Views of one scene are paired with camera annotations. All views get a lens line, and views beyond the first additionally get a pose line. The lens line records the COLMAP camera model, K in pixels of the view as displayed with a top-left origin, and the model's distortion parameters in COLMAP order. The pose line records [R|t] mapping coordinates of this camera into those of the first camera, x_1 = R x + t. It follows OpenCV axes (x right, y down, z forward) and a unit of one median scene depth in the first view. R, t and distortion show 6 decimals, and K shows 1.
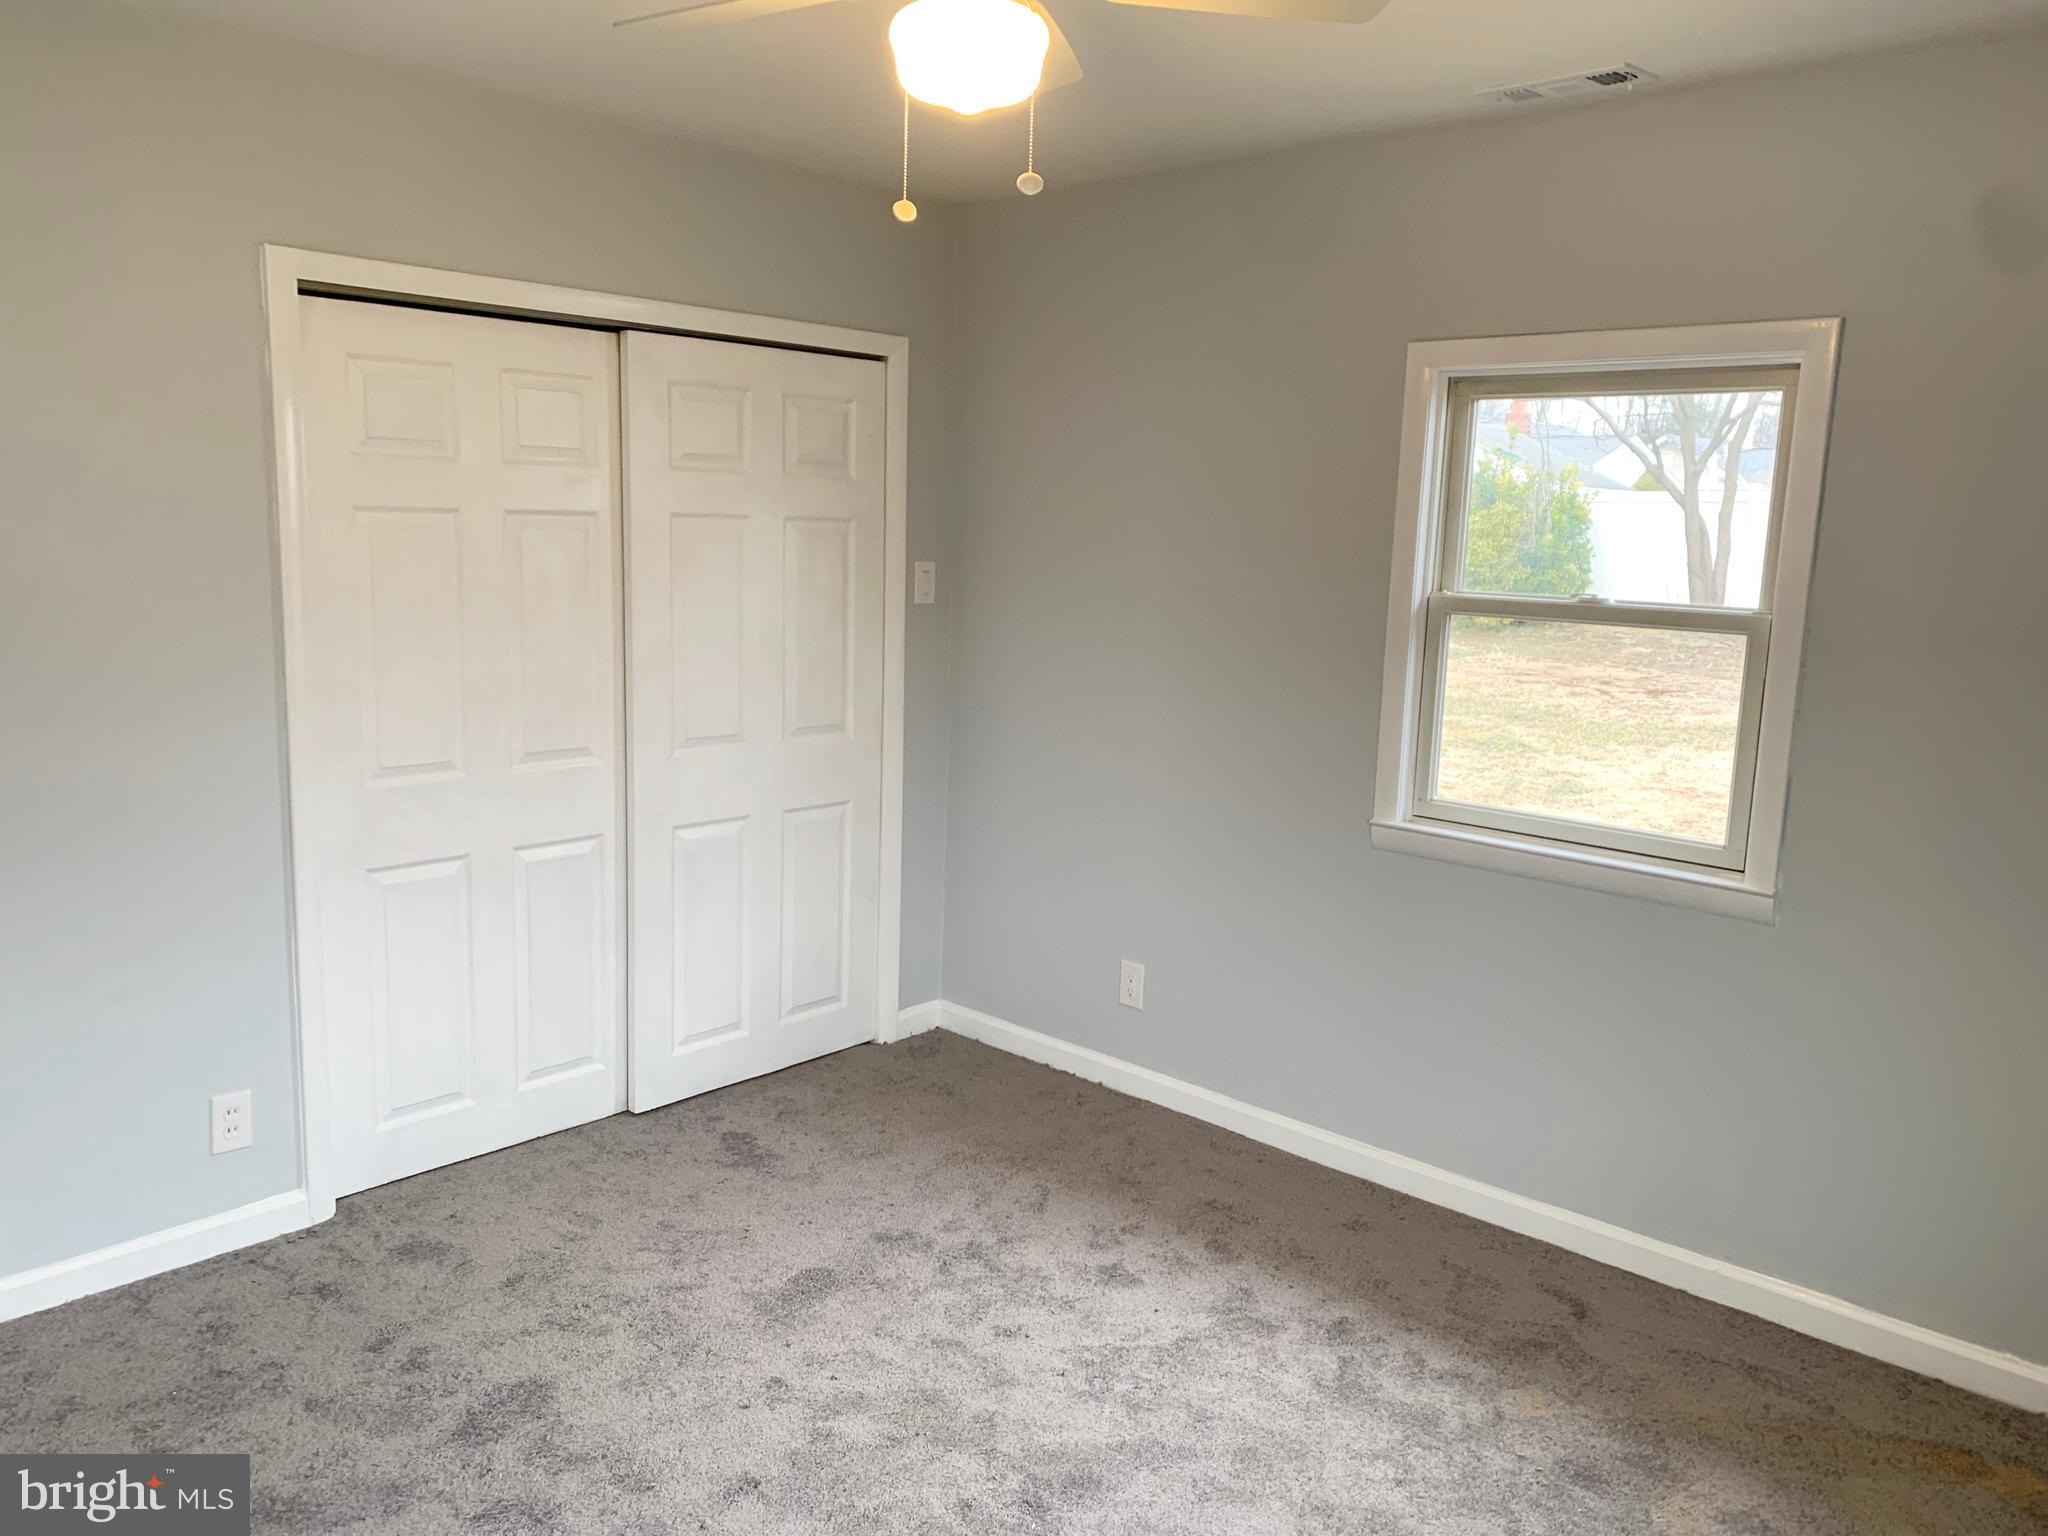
lens RADIAL K [[1567.1, 0, 1024.0], [0, 1567.1, 746.2], [0, 0, 1]] dist [0.024689, -0.013394]
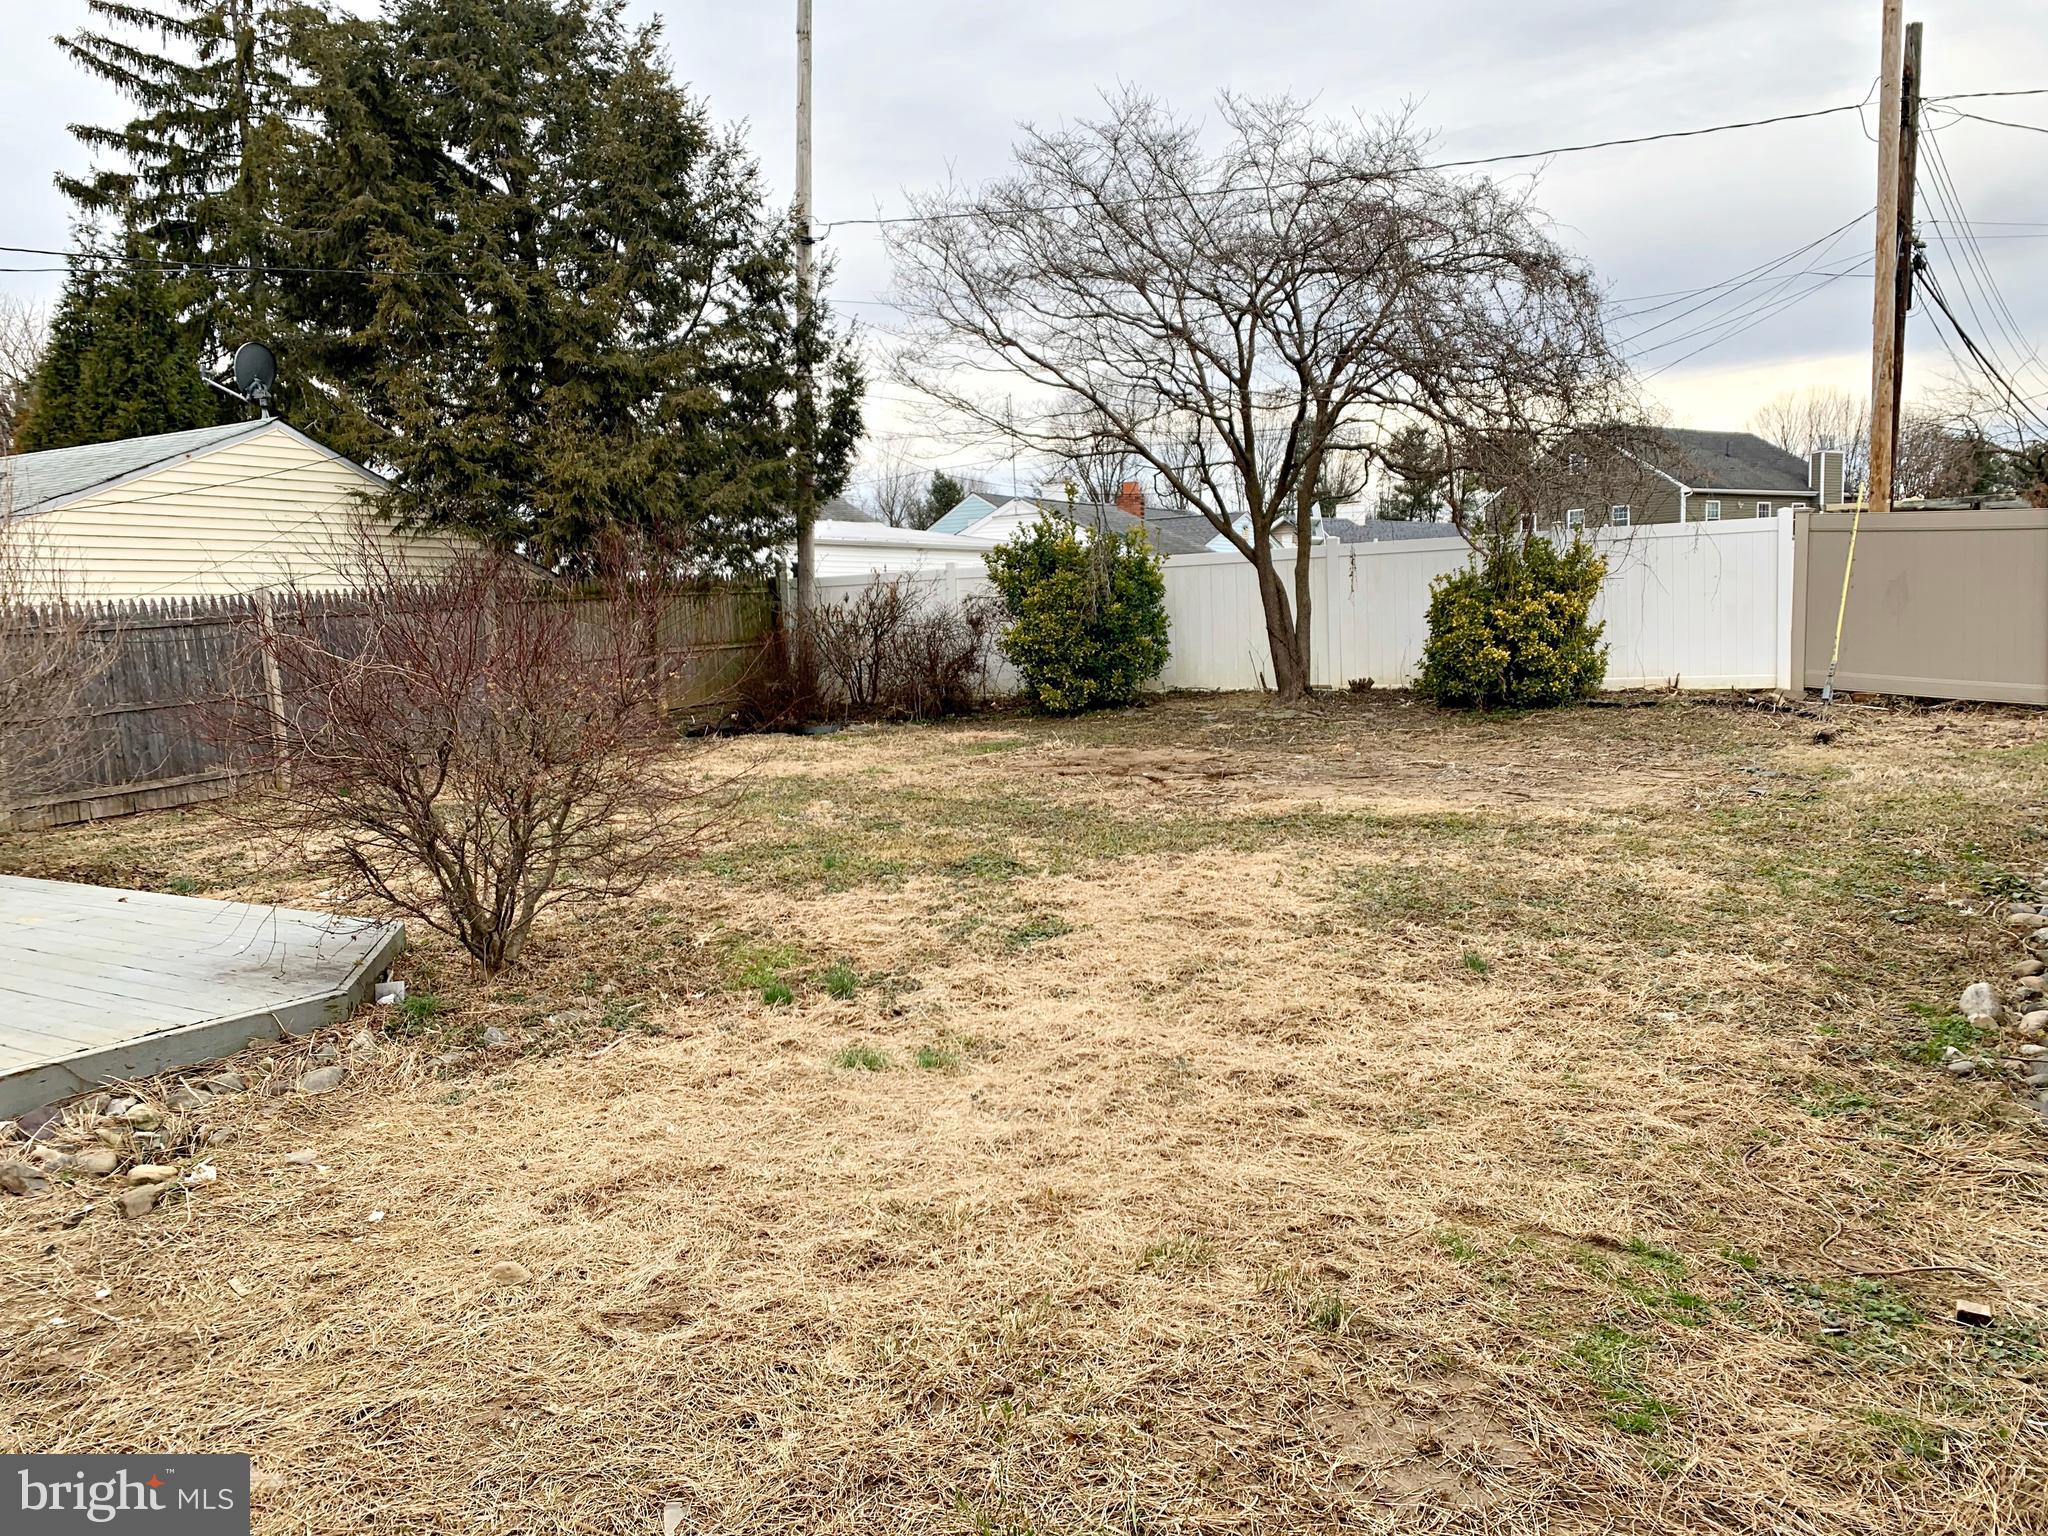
lens RADIAL K [[1550.6, 0, 1015.9], [0, 1550.6, 741.9], [0, 0, 1]] dist [0.087188, -0.106074]
pose [[0.978890, -0.068082, 0.192715, 0.238181], [0.081599, 0.994667, -0.063087, -0.015350], [-0.187392, 0.077480, 0.979225, 0.367417]]
